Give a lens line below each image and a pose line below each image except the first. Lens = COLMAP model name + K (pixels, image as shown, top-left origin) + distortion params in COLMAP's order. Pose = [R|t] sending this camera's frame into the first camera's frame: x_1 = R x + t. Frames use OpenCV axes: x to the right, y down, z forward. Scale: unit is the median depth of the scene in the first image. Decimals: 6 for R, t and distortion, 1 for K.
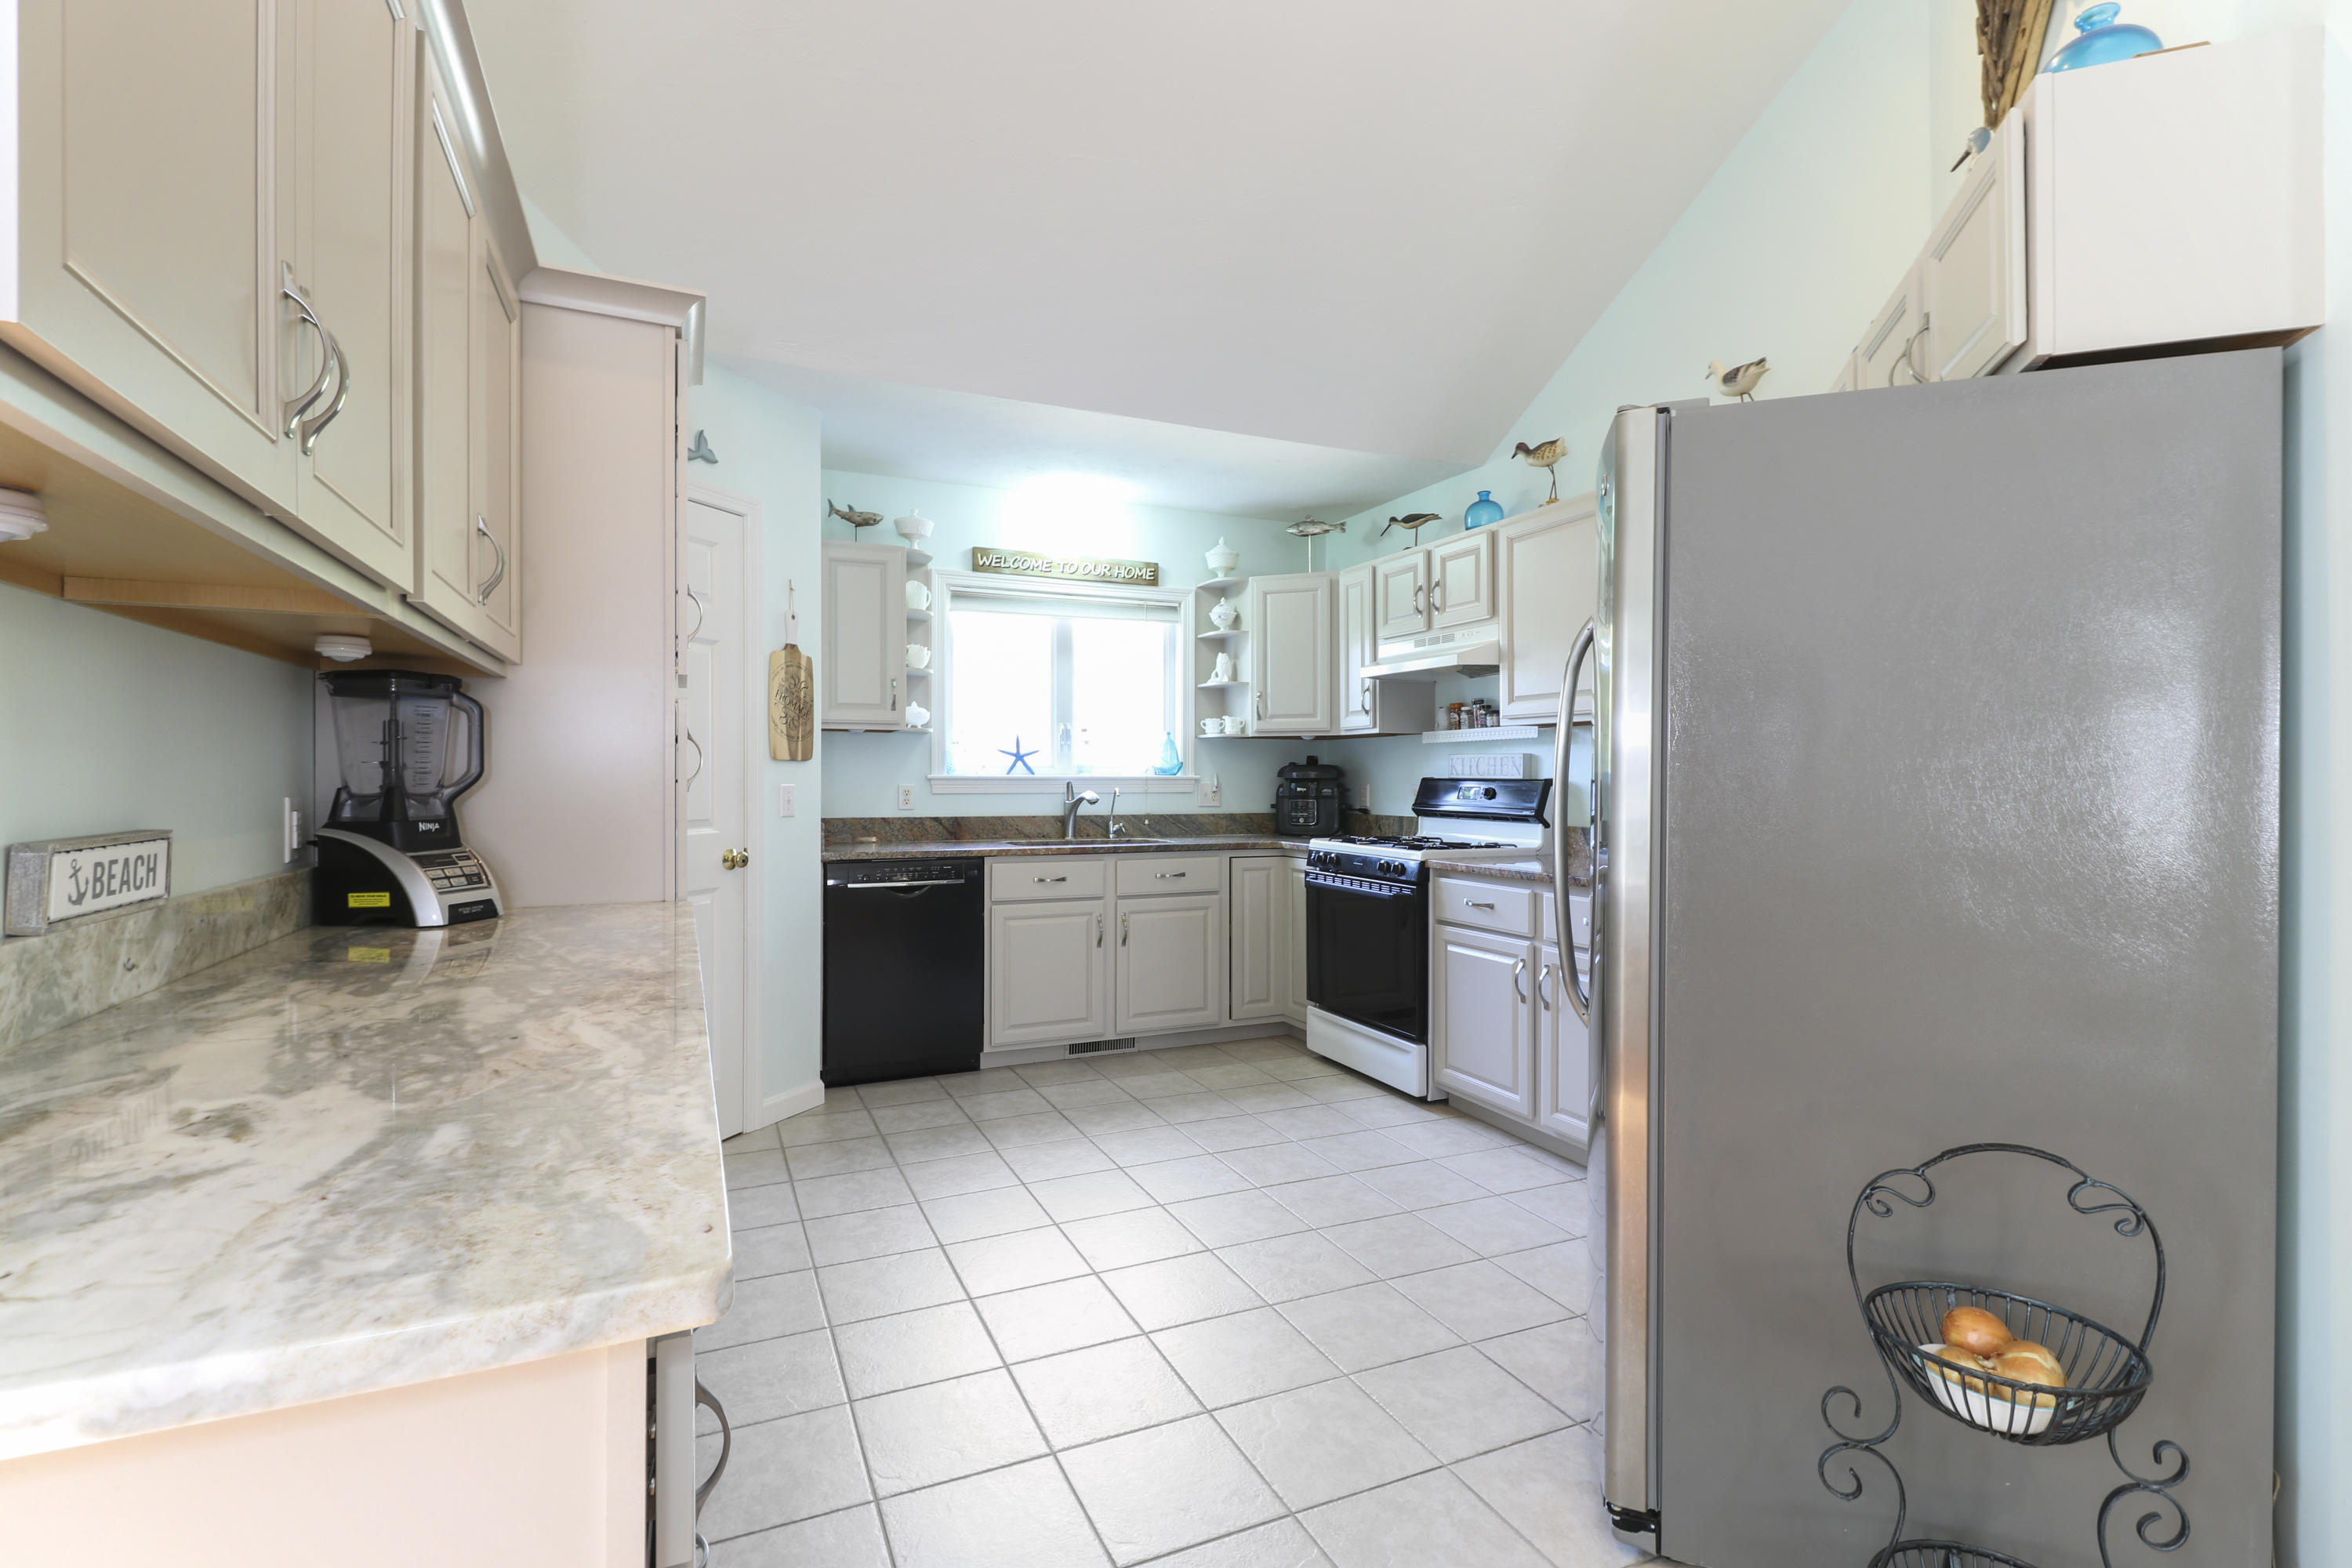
lens RADIAL K [[1081.8, 0, 1175.5], [0, 1081.8, 780.0], [0, 0, 1]] dist [0.019657, -0.011943]
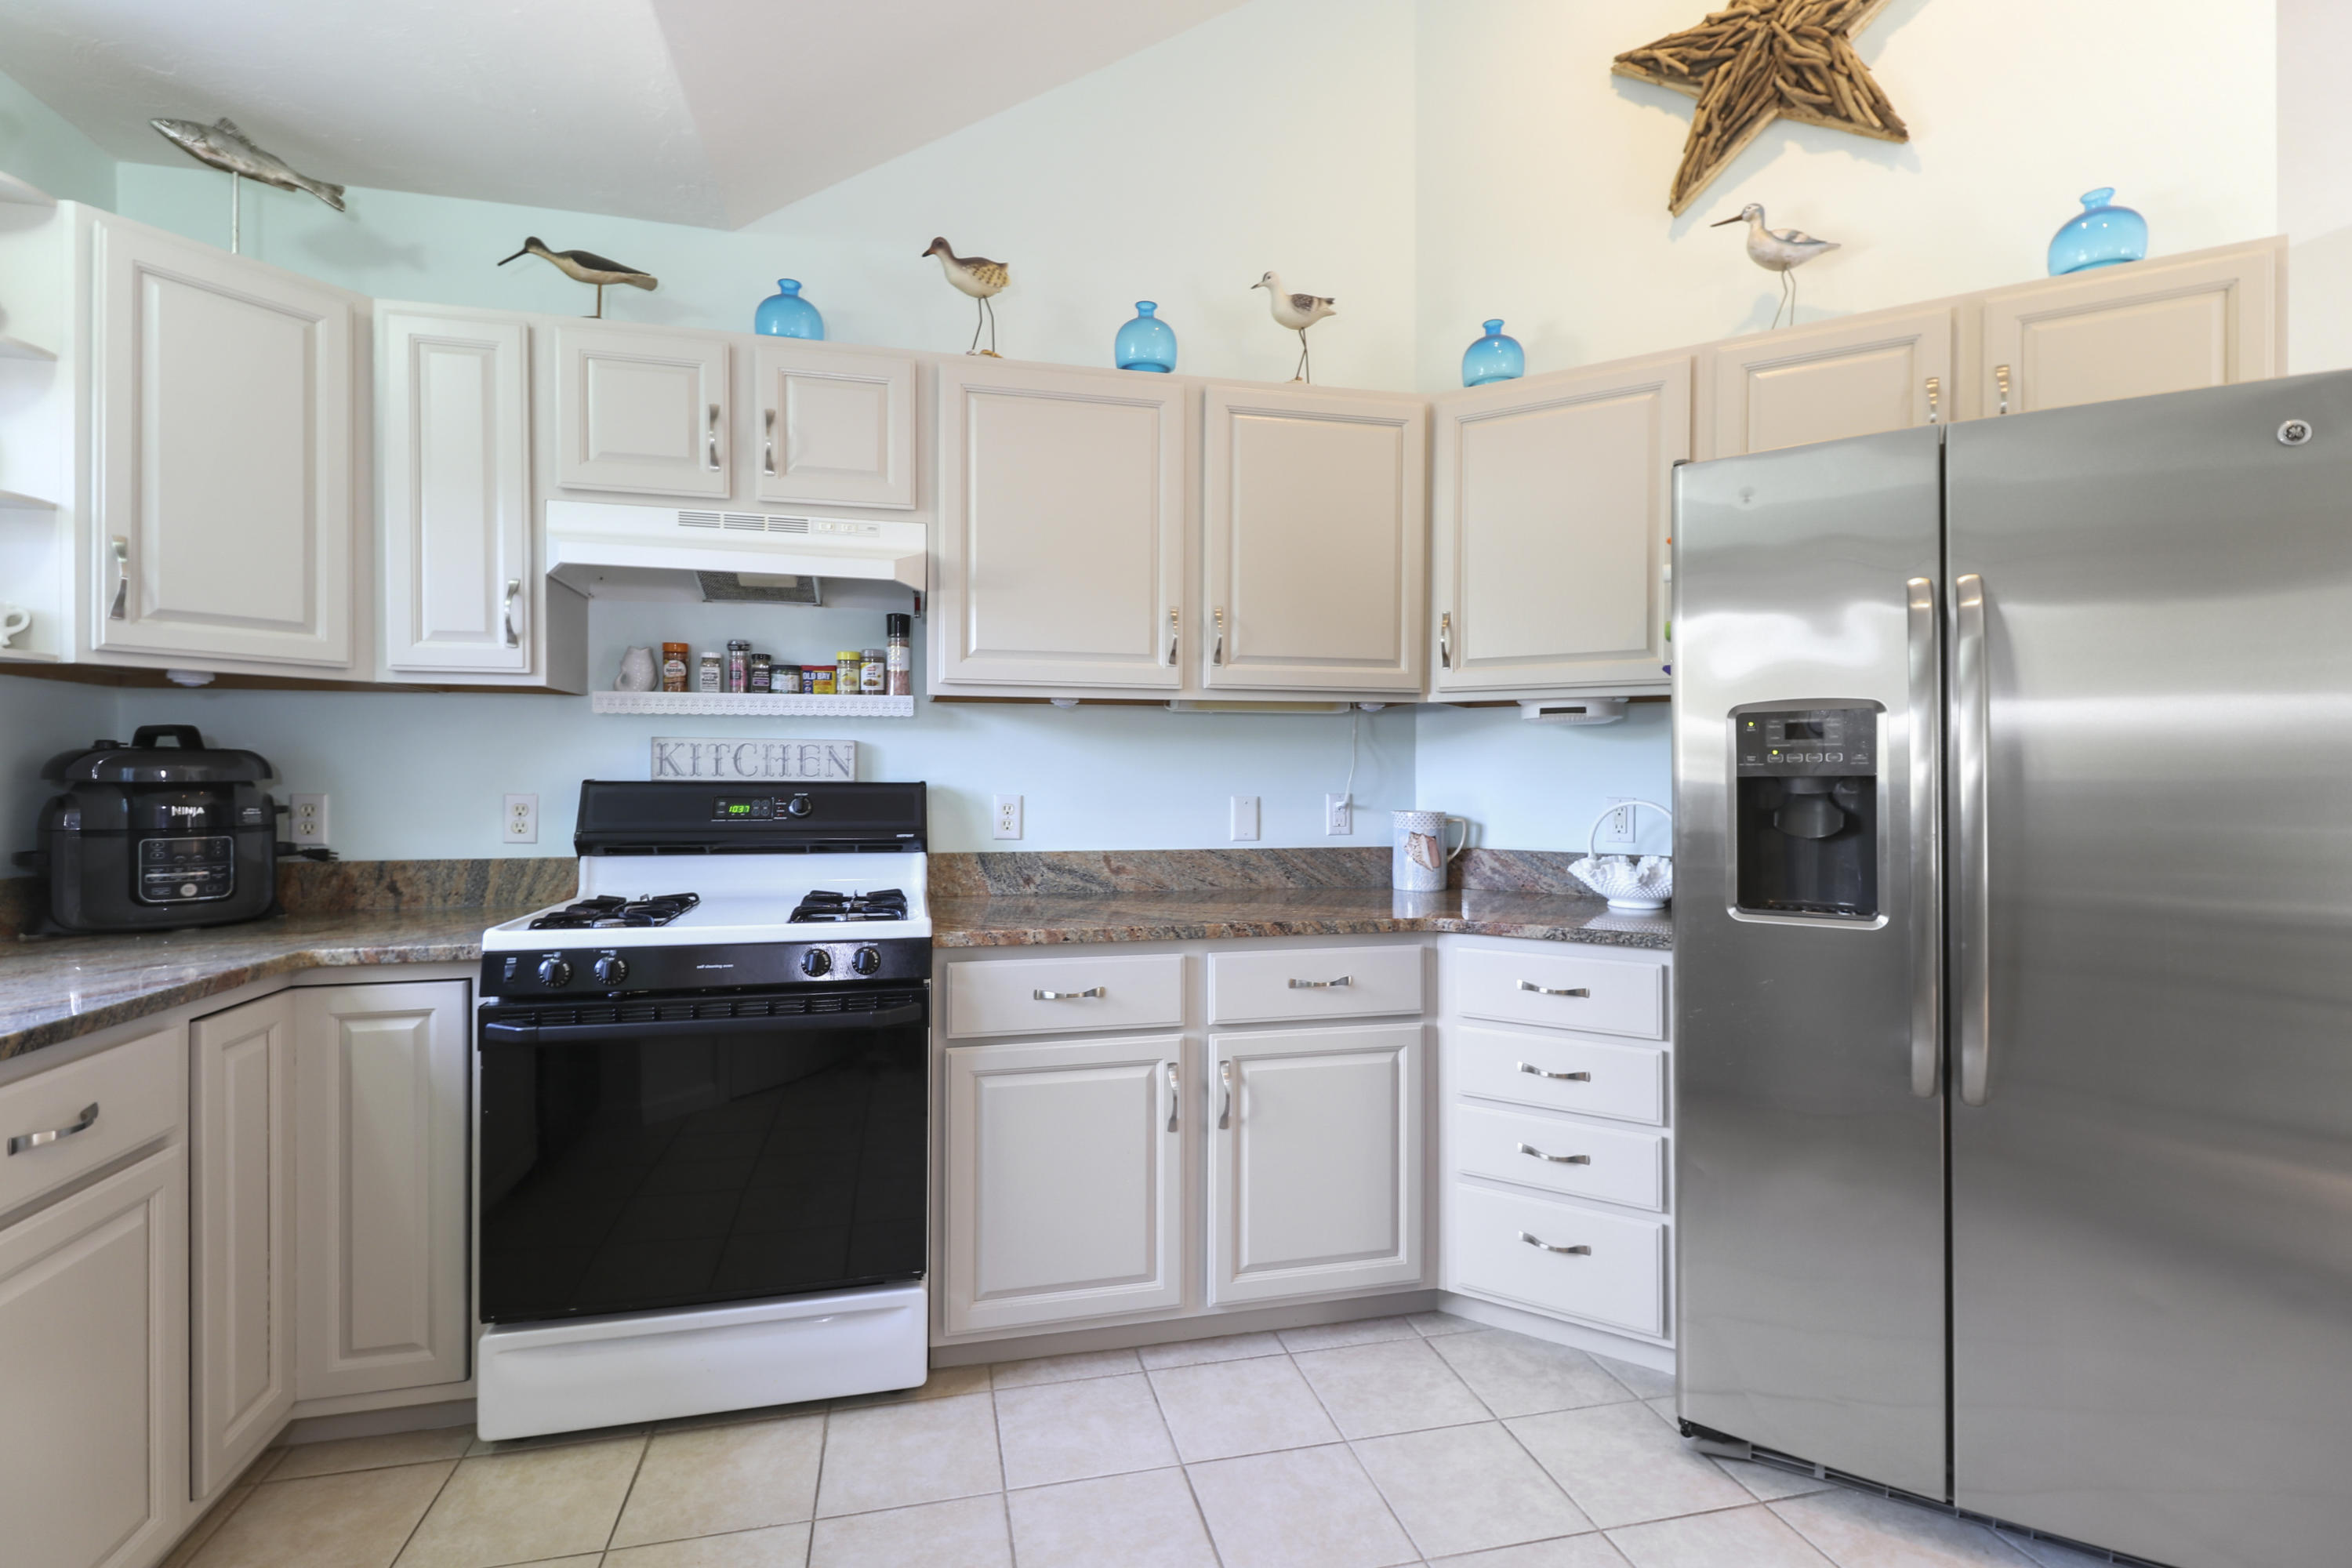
lens RADIAL K [[1081.8, 0, 1154.0], [0, 1081.8, 778.3], [0, 0, 1]] dist [0.019657, -0.011943]
pose [[0.186867, -0.002835, 0.982381, -0.237793], [0.001570, 0.999995, 0.002587, -0.004068], [-0.982384, 0.001059, 0.186871, 0.679229]]
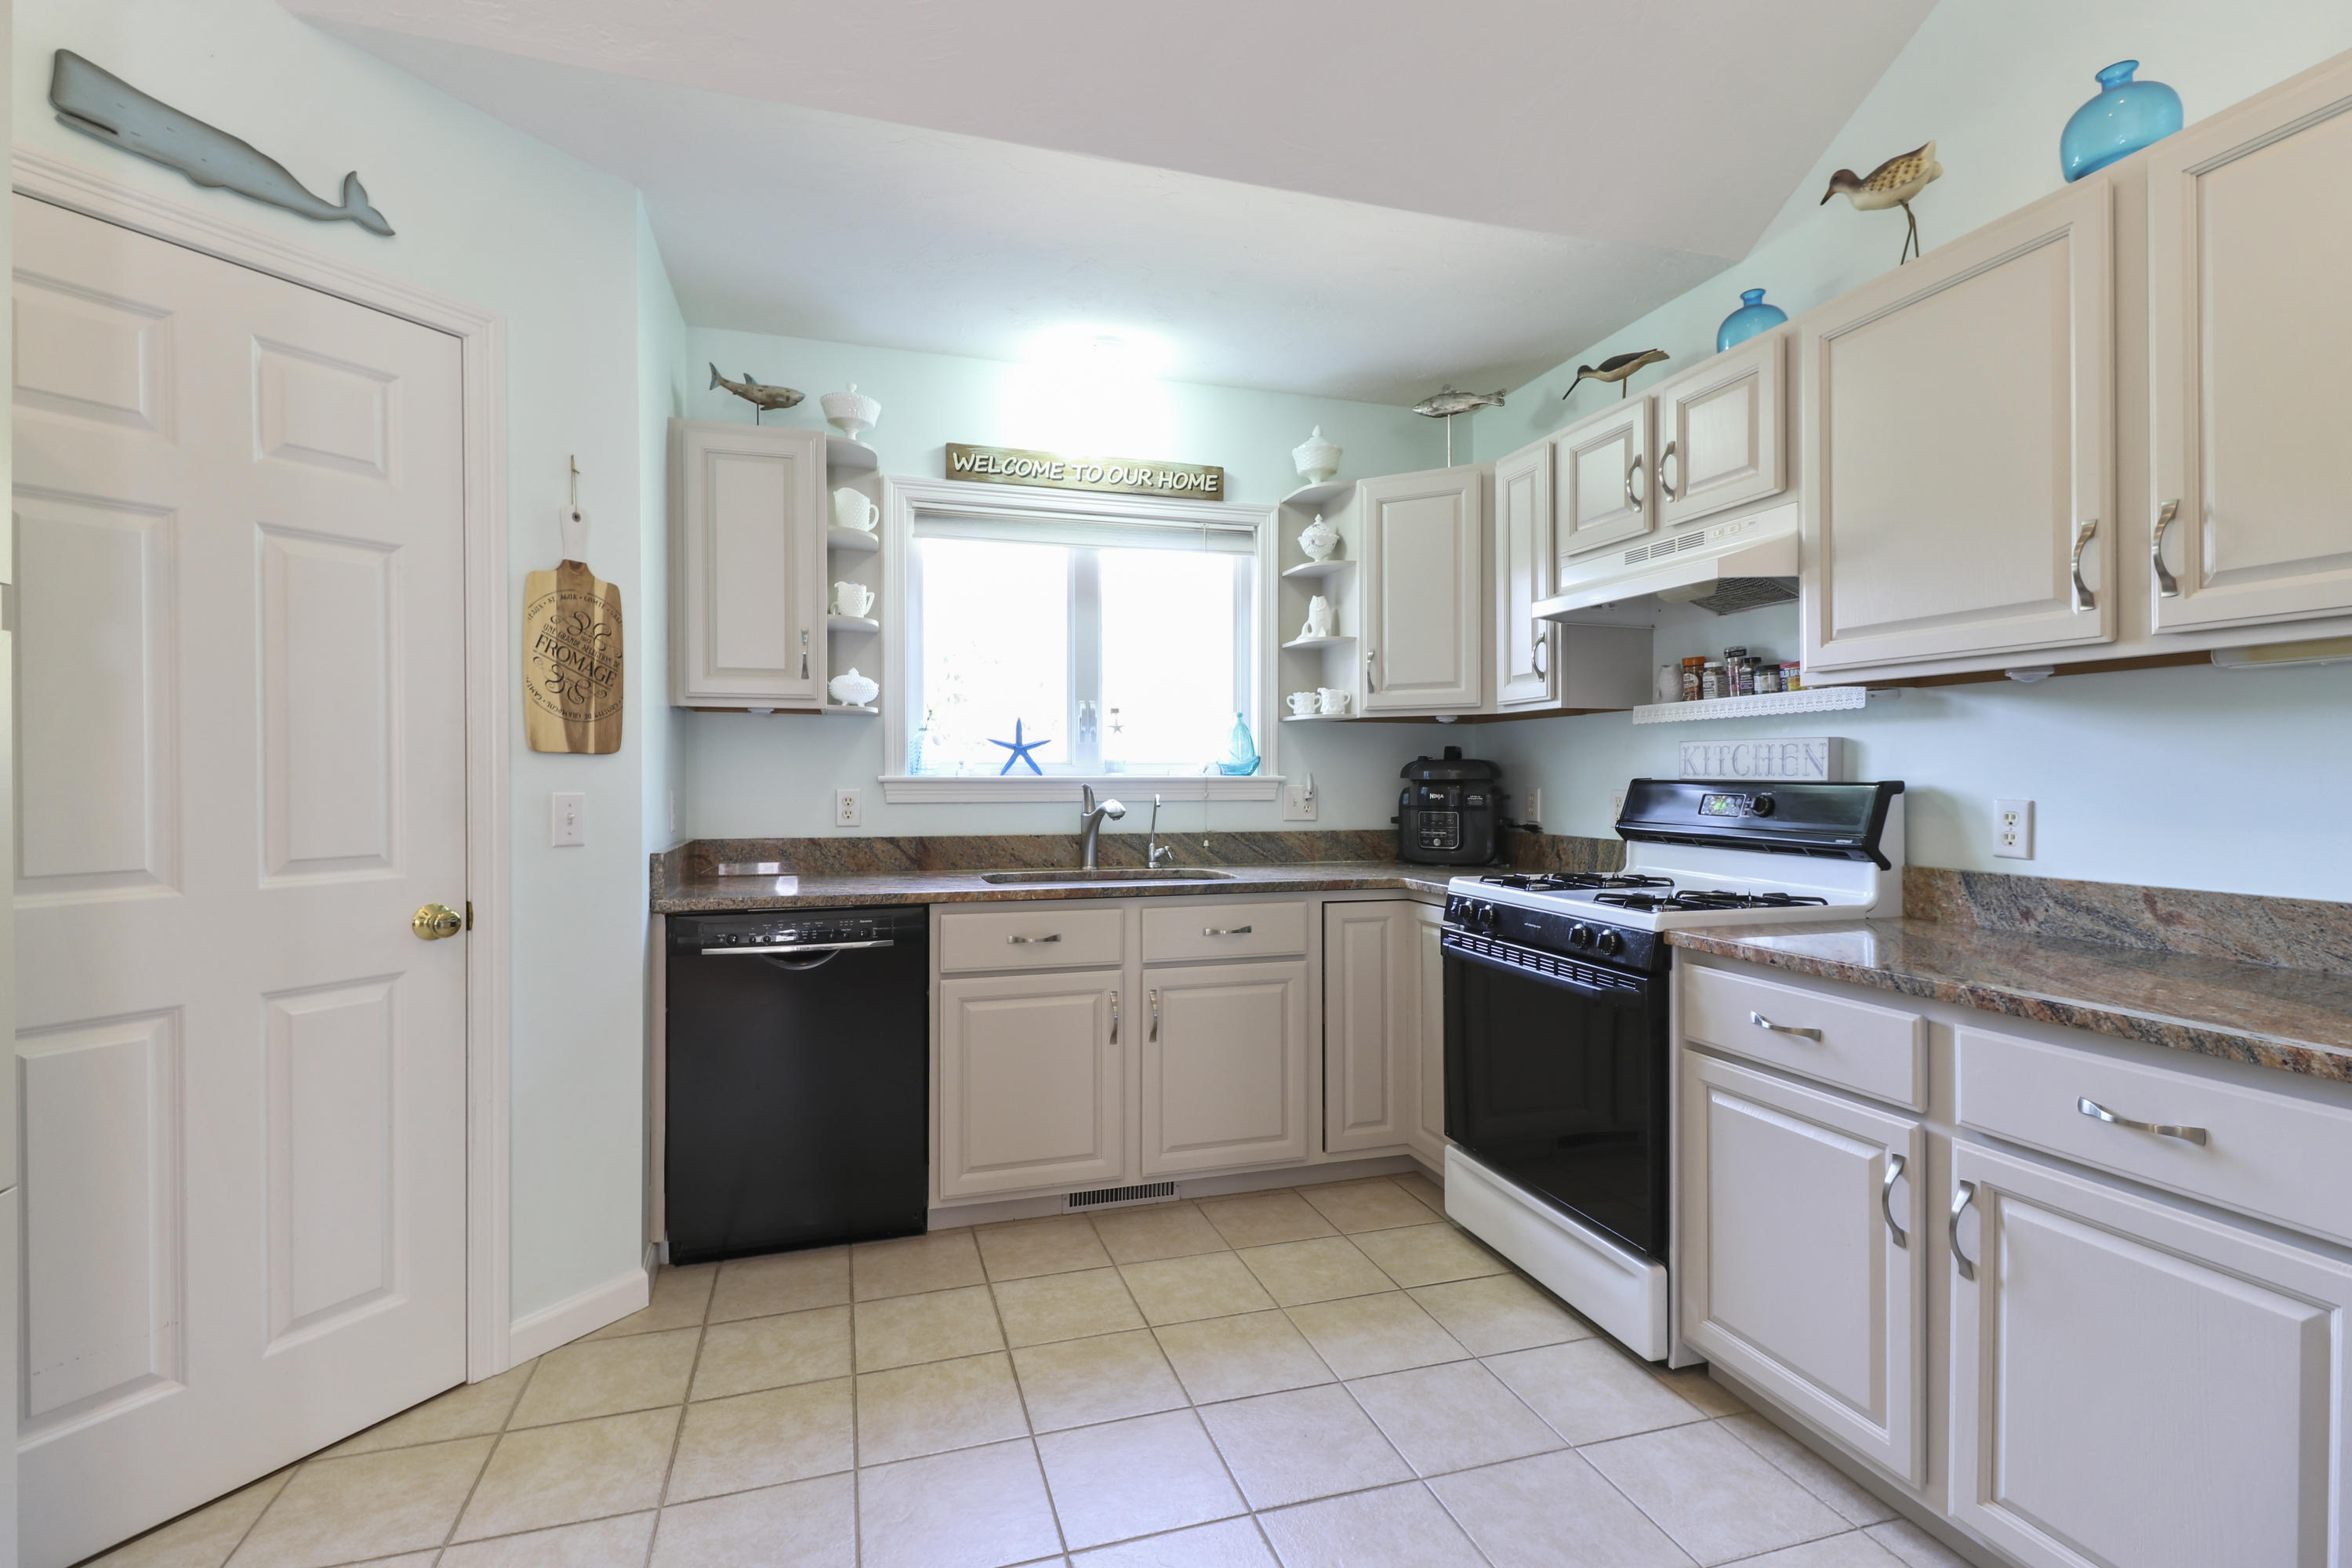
lens RADIAL K [[1081.8, 0, 1175.5], [0, 1081.8, 777.8], [0, 0, 1]] dist [0.019657, -0.011943]
pose [[0.992062, -0.001214, -0.125742, 0.046693], [0.001119, 0.999999, -0.000829, -0.002665], [0.125742, 0.000682, 0.992063, 0.363307]]
